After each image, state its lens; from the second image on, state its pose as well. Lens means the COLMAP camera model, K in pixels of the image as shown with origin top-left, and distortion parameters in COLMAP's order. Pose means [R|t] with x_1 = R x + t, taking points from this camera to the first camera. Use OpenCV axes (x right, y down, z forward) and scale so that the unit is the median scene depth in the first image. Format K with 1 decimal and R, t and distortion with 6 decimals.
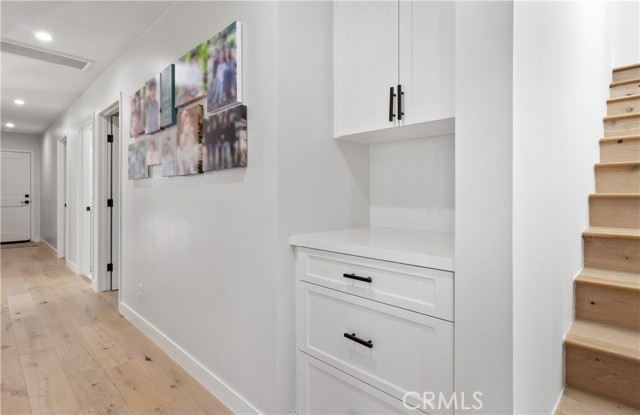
lens RADIAL K [[332.0, 0, 318.5], [0, 332.0, 192.7], [0, 0, 1]] dist [-0.003544, -0.001383]
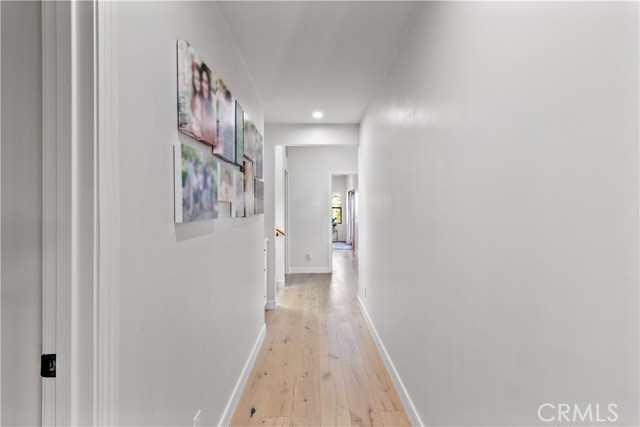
lens RADIAL K [[303.4, 0, 323.4], [0, 303.4, 208.2], [0, 0, 1]] dist [0.002142, 0.000532]
pose [[-0.720770, 0.005404, 0.693153, -0.449525], [0.002266, 0.999983, -0.005441, -0.025148], [-0.693170, -0.002351, -0.720770, 0.529442]]
